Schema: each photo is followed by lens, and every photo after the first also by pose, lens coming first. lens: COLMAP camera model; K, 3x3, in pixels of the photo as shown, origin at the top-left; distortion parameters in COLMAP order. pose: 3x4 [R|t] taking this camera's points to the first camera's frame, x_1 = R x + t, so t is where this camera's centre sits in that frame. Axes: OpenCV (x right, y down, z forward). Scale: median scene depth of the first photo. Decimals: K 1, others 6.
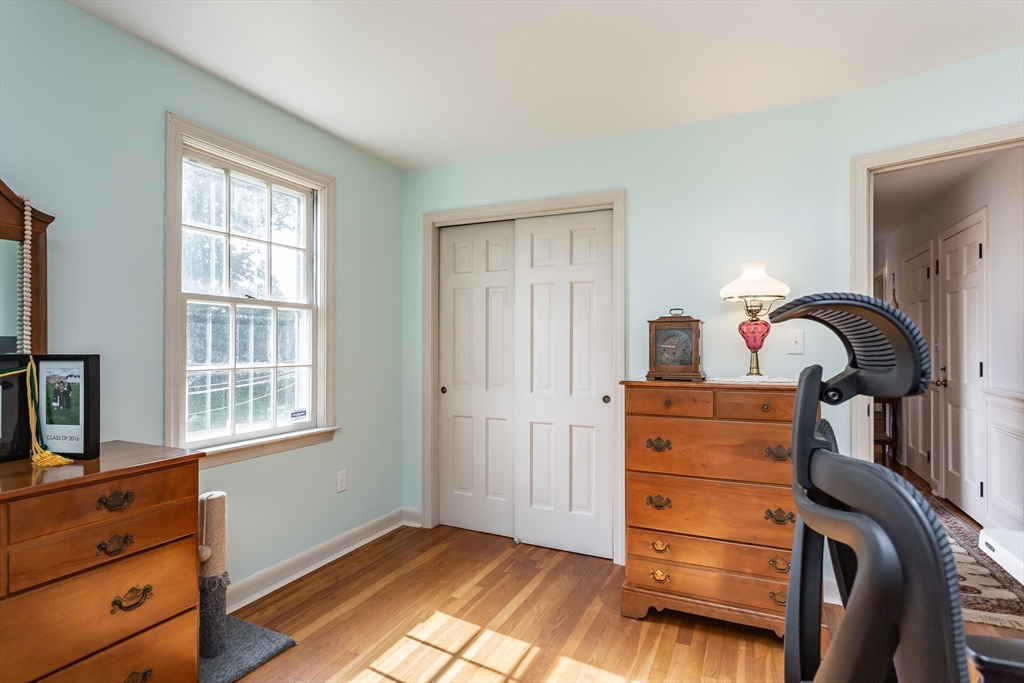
lens RADIAL K [[546.0, 0, 508.6], [0, 546.0, 343.6], [0, 0, 1]] dist [0.004002, 0.000337]
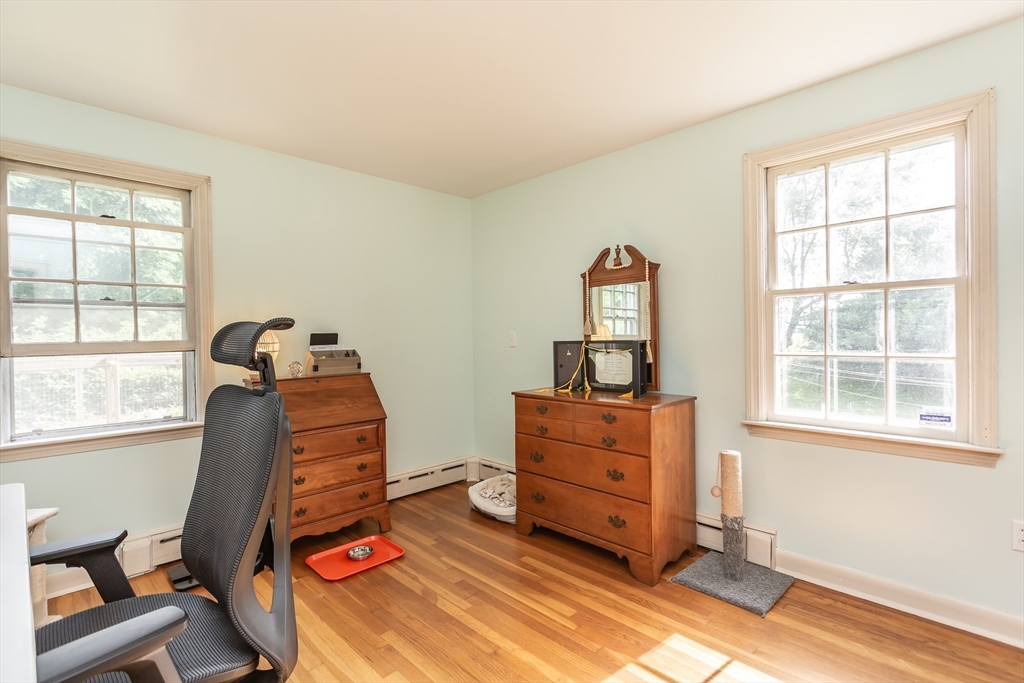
lens RADIAL K [[477.1, 0, 507.7], [0, 477.1, 340.6], [0, 0, 1]] dist [0.005653, 0.000537]
pose [[-0.370514, 0.010184, -0.928771, 0.555017], [0.015052, 0.999874, 0.004959, 0.003941], [0.928705, -0.012143, -0.370620, 0.766703]]
